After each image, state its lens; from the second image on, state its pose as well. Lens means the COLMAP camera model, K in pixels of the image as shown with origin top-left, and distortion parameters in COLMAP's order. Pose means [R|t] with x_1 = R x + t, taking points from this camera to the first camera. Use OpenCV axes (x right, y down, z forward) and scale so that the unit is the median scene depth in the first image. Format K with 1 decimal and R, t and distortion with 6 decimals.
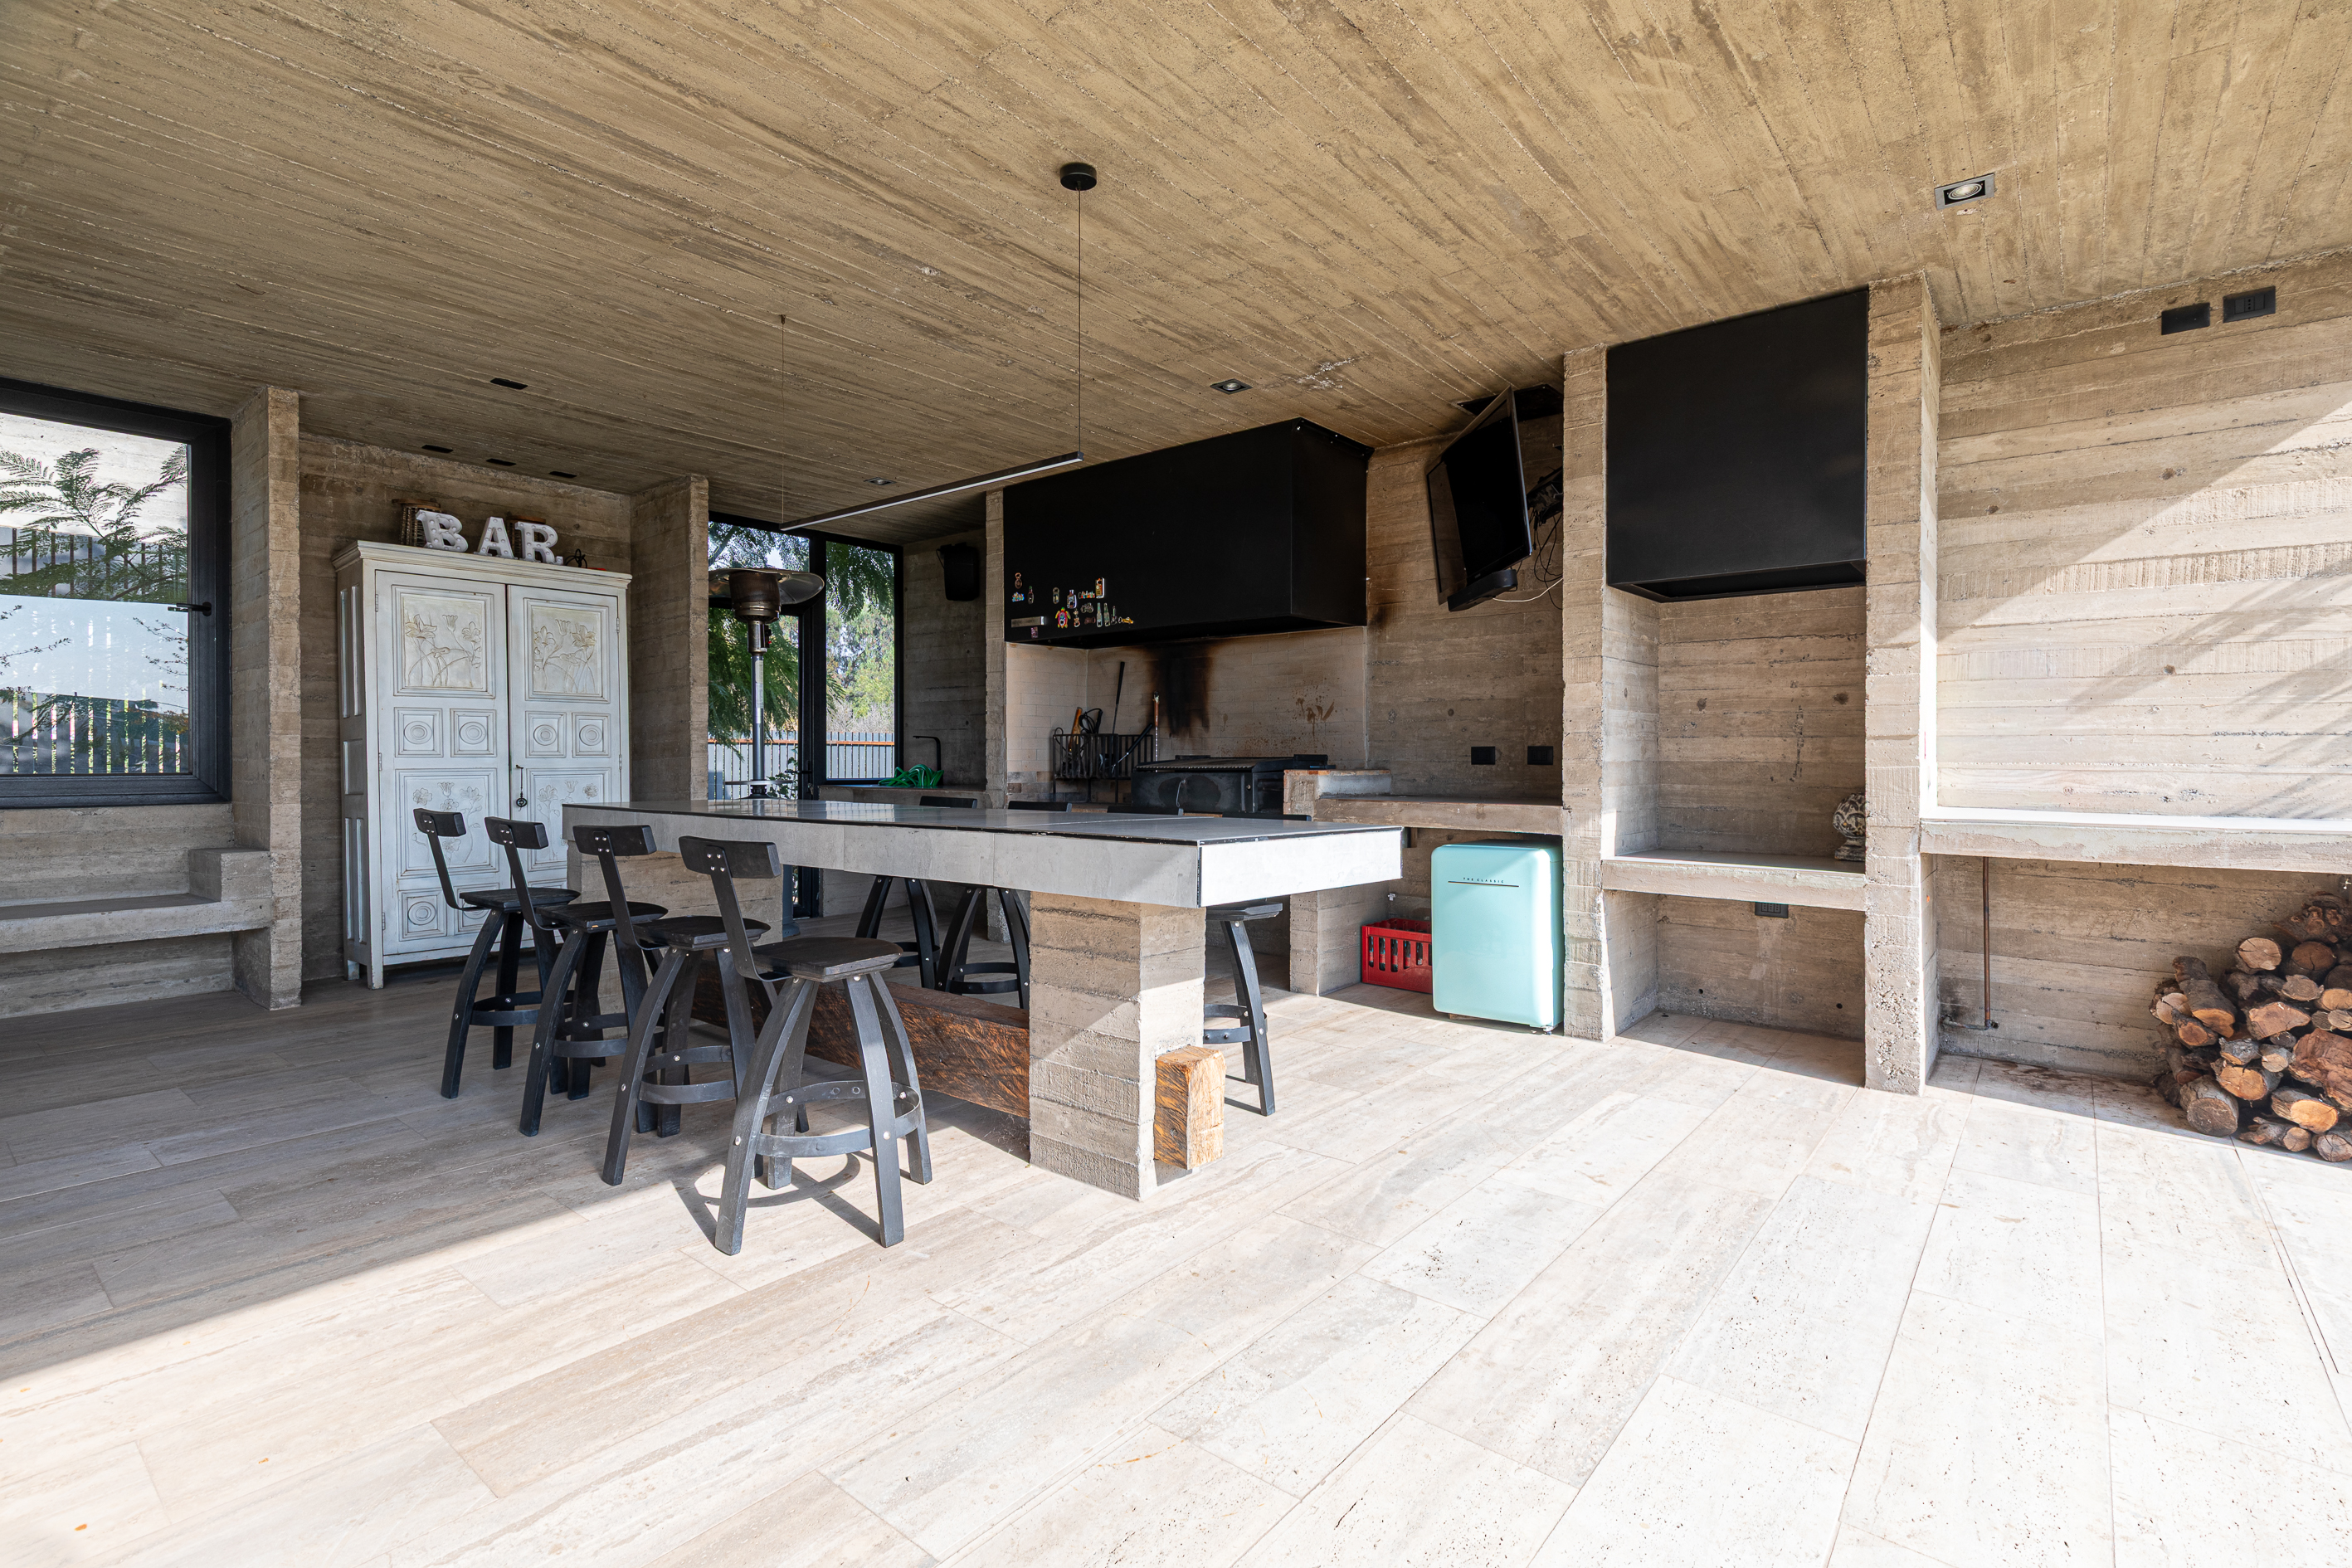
lens RADIAL K [[1089.4, 0, 1196.1], [0, 1089.4, 796.4], [0, 0, 1]] dist [0.009009, -0.000817]
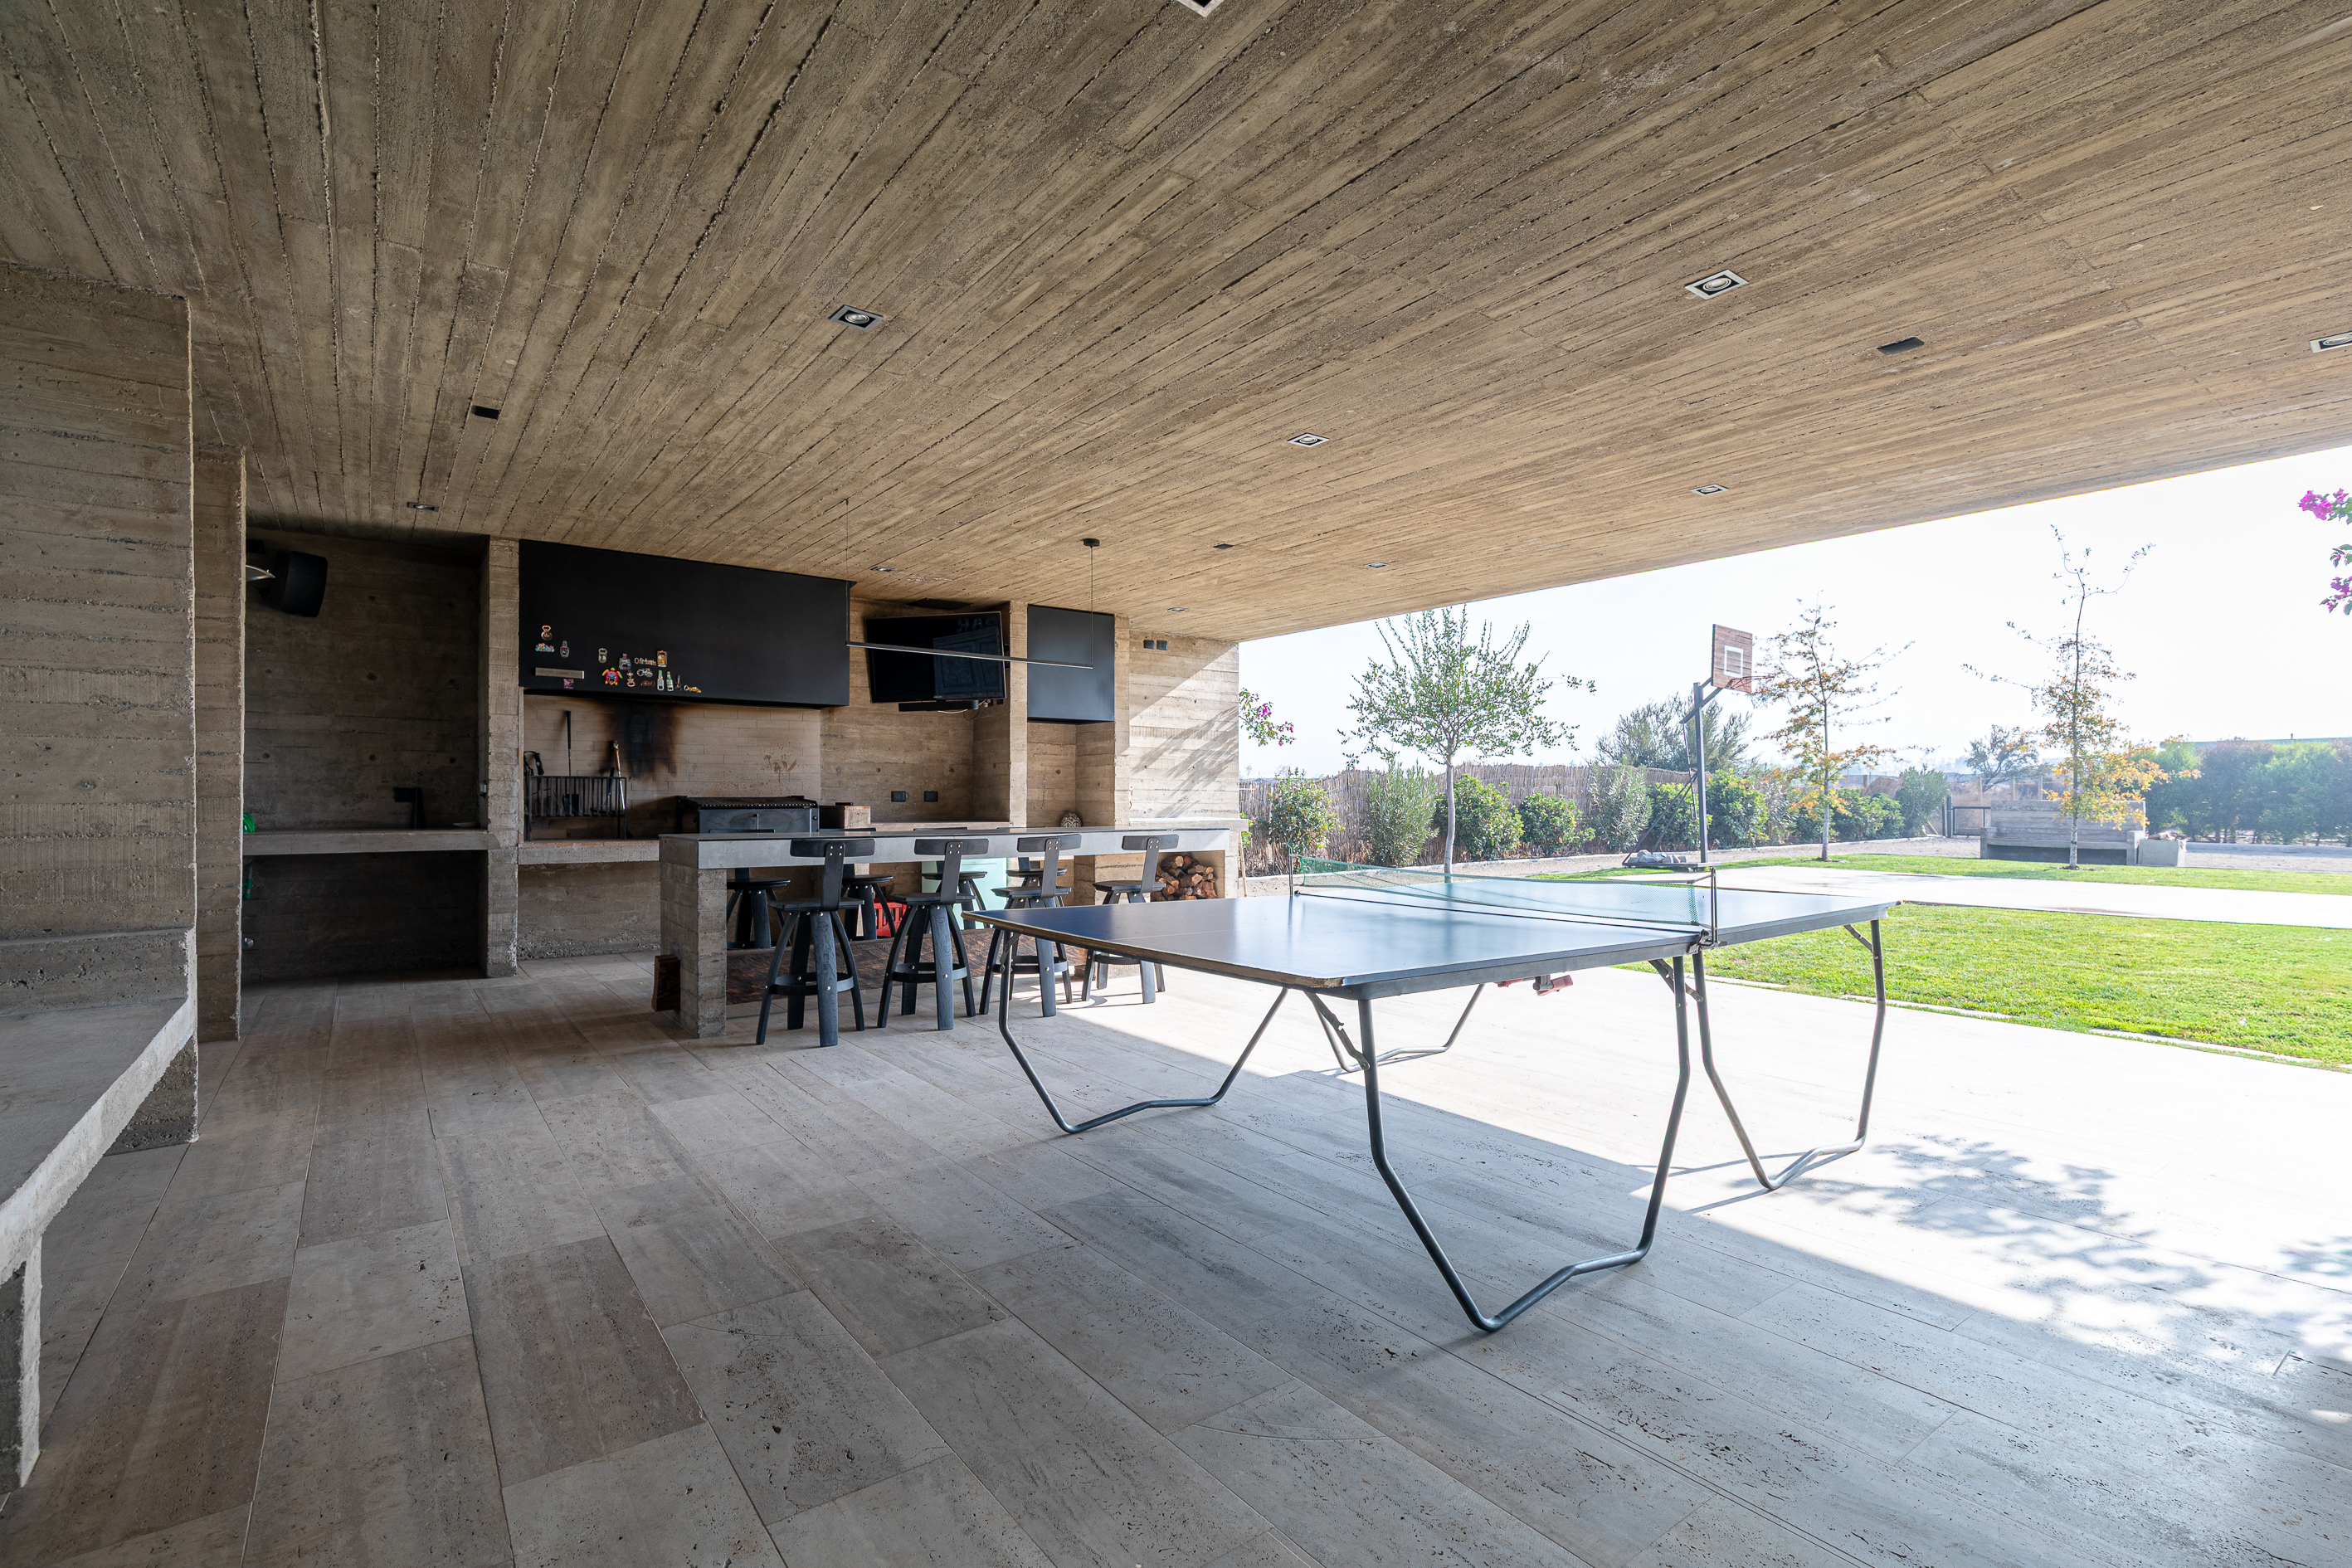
lens RADIAL K [[1089.4, 0, 1196.1], [0, 1089.4, 796.4], [0, 0, 1]] dist [0.009009, -0.000817]
pose [[0.240124, -0.000257, 0.970742, -1.618775], [0.030133, 0.999520, -0.007189, -0.015536], [-0.970275, 0.030978, 0.240016, 0.194066]]
